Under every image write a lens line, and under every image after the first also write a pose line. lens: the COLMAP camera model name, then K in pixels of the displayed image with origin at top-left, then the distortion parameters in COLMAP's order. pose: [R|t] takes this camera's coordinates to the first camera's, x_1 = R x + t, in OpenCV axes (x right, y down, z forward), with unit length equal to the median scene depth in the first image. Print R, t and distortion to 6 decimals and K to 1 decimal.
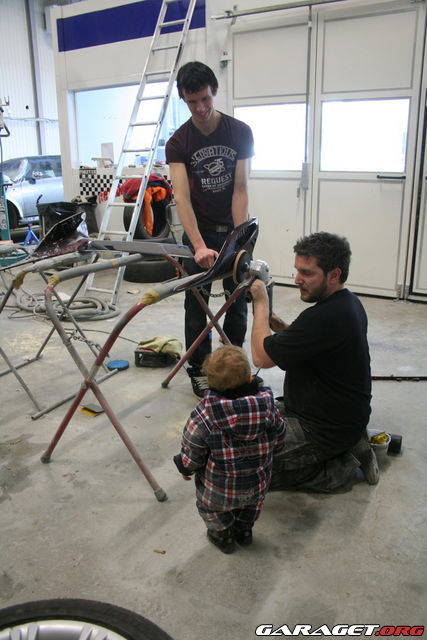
lens RADIAL K [[537.1, 0, 213.5], [0, 537.1, 320.0], [0, 0, 1]] dist [-0.138451, 0.115528]
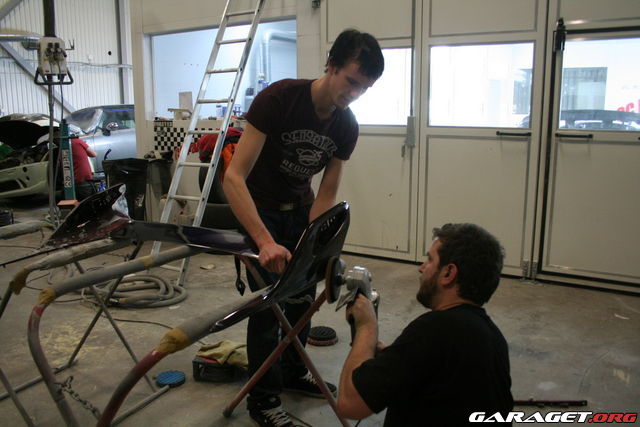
lens RADIAL K [[537.1, 0, 320.8], [0, 537.1, 207.3], [0, 0, 1]] dist [-0.138451, 0.115528]
pose [[0.999962, 0.003376, 0.008050, 0.022538], [-0.002495, 0.994250, -0.107054, -0.060545], [-0.008365, 0.107030, 0.994221, 0.167465]]
